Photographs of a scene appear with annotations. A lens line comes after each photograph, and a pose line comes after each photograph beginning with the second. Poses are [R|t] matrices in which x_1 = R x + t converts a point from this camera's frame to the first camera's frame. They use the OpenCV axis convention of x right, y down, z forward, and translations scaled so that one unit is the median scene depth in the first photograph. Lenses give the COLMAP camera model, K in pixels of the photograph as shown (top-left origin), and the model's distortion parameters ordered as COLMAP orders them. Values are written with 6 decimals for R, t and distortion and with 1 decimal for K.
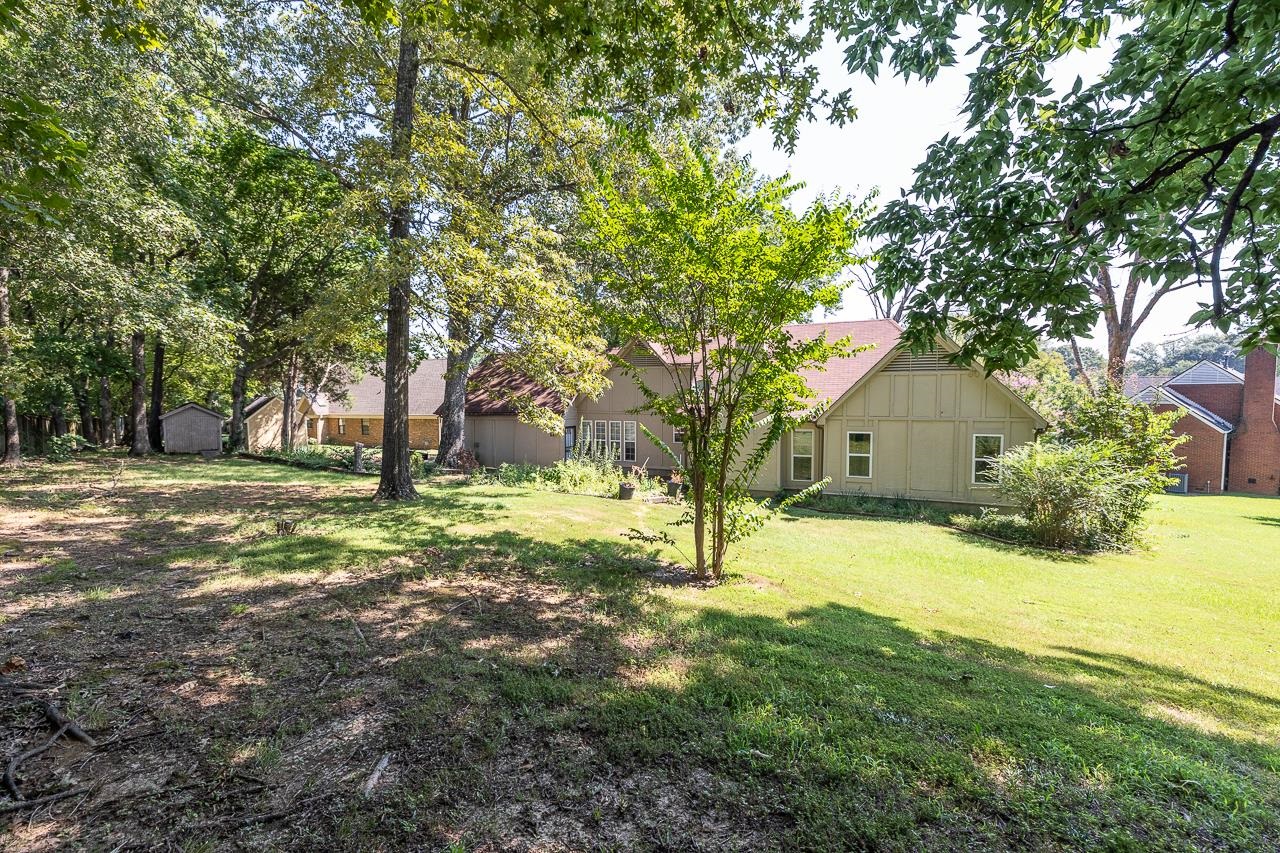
lens RADIAL K [[540.2, 0, 640.0], [0, 540.2, 426.5], [0, 0, 1]] dist [0.000209, -0.000084]
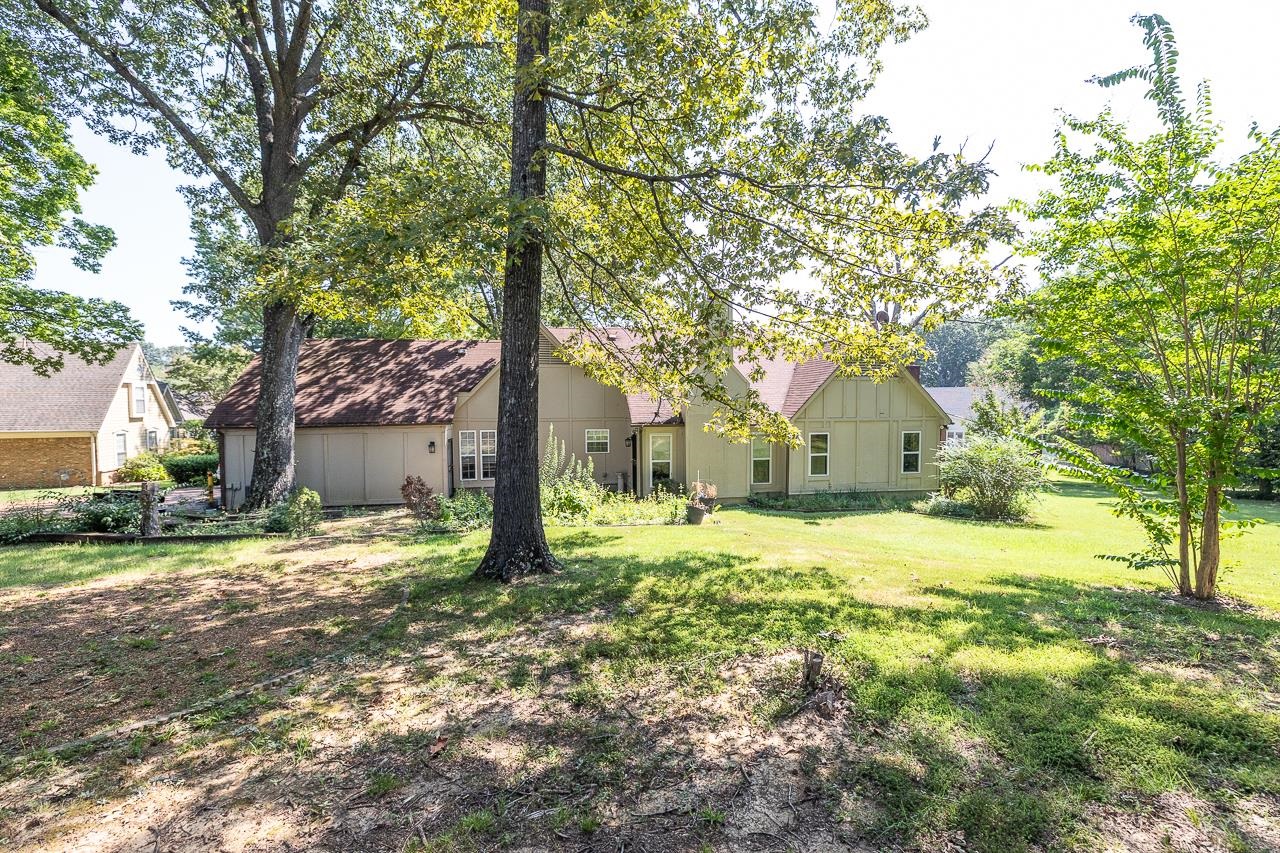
lens RADIAL K [[540.2, 0, 640.0], [0, 540.2, 426.5], [0, 0, 1]] dist [0.000209, -0.000084]
pose [[0.840029, -0.023183, 0.542047, -0.490371], [0.031212, 0.999497, -0.005623, -0.008024], [-0.541644, 0.021642, 0.840330, 0.311638]]
